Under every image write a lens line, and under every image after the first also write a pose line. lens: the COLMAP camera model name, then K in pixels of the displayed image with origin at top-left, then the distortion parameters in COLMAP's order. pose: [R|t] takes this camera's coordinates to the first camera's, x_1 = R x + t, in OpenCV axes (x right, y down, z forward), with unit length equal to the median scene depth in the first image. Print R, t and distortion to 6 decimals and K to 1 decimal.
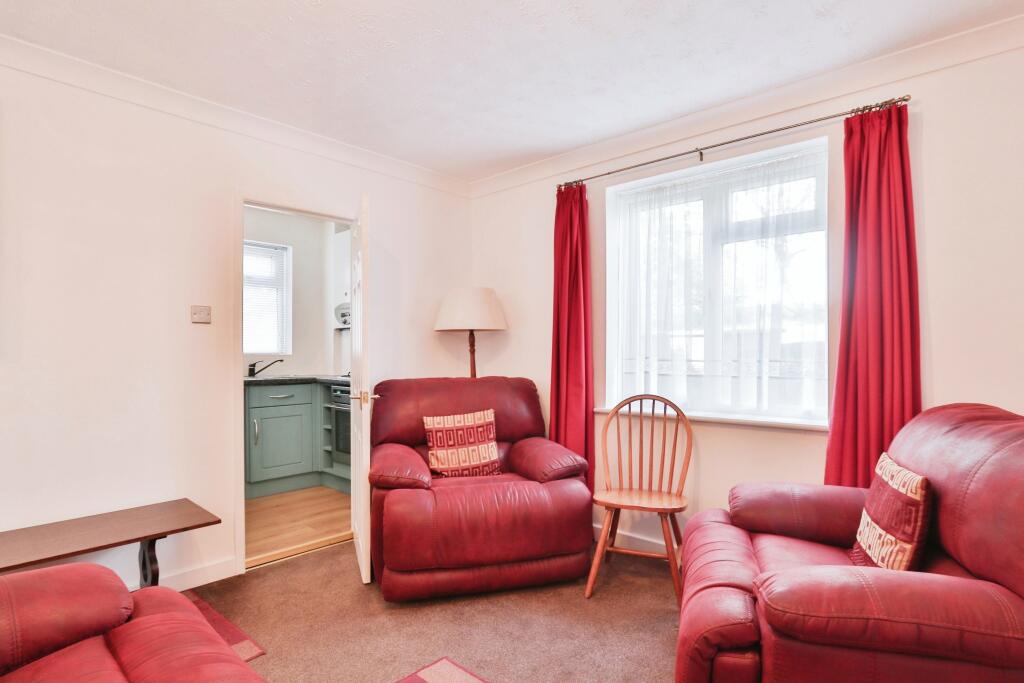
lens RADIAL K [[532.4, 0, 512.3], [0, 532.4, 350.9], [0, 0, 1]] dist [-0.006013, -0.000763]
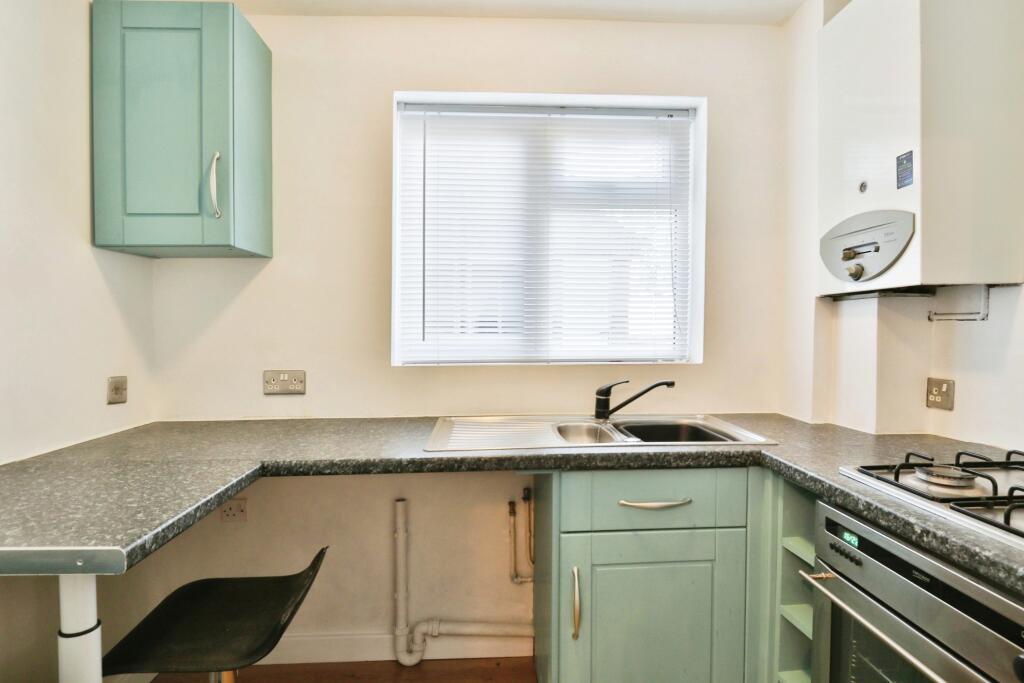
lens RADIAL K [[532.4, 0, 510.9], [0, 532.4, 345.7], [0, 0, 1]] dist [-0.006013, -0.000763]
pose [[0.696493, 0.024113, -0.717159, -0.353013], [-0.000030, 0.999436, 0.033575, -0.033234], [0.717564, -0.023364, 0.696101, 0.961873]]
